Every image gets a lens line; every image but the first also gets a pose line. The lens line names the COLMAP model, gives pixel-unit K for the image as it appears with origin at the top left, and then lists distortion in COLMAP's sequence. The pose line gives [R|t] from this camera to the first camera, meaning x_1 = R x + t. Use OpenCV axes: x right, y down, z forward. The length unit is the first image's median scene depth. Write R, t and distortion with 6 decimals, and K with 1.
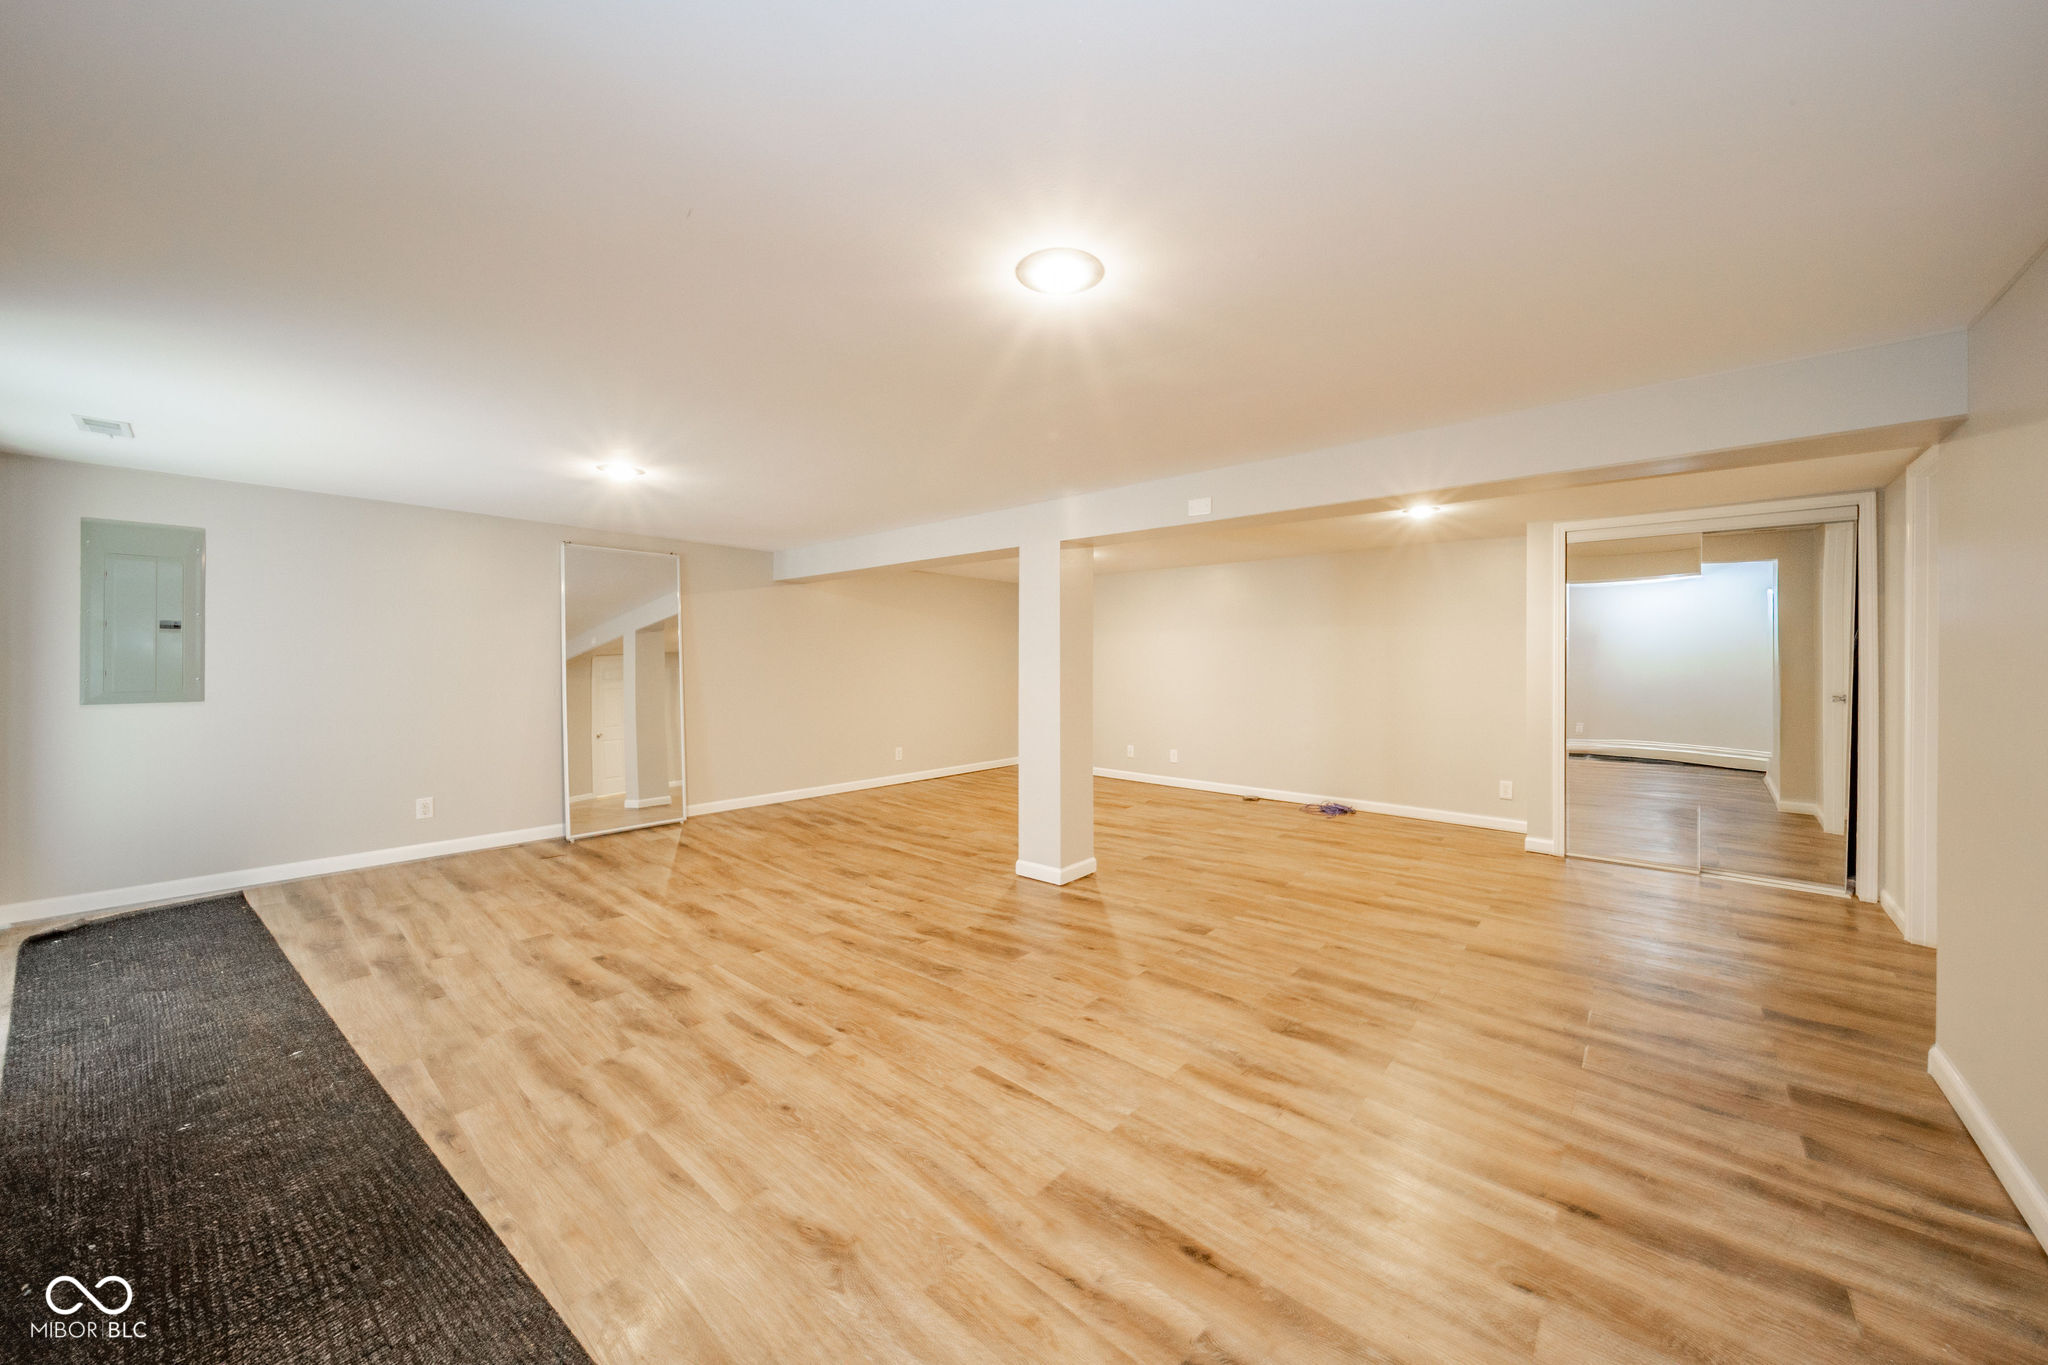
lens RADIAL K [[722.0, 0, 1027.7], [0, 722.0, 680.9], [0, 0, 1]] dist [-0.000722, -0.000231]
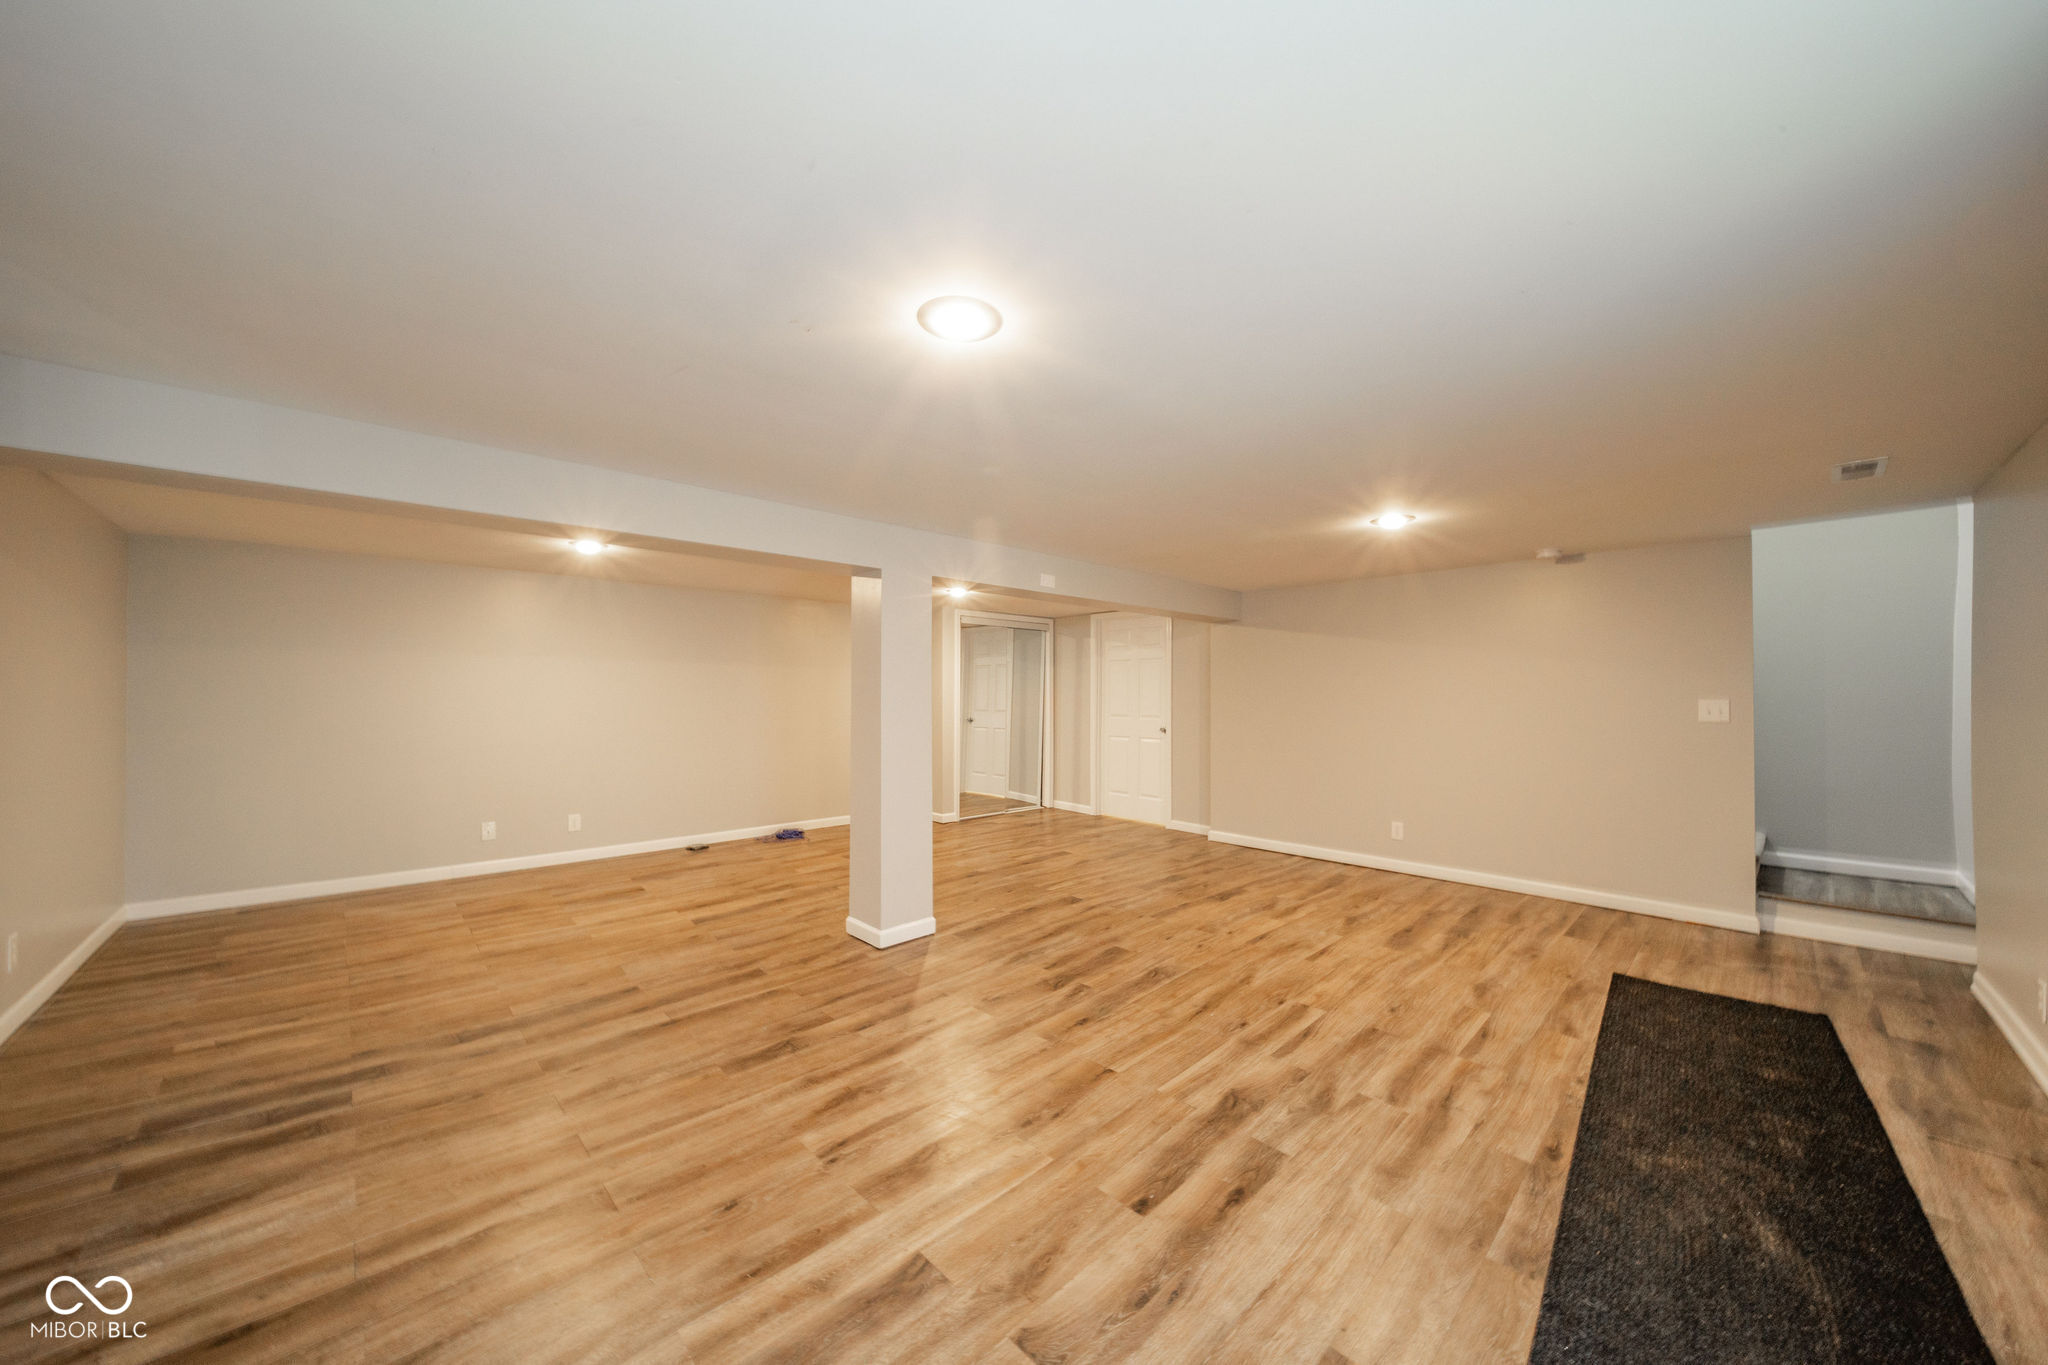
lens RADIAL K [[722.0, 0, 1027.7], [0, 722.0, 680.9], [0, 0, 1]] dist [-0.000722, -0.000231]
pose [[0.084564, 0.016577, 0.996280, -1.331919], [0.028569, 0.999410, -0.019054, -0.048581], [-0.996008, 0.030074, 0.084040, 1.137857]]
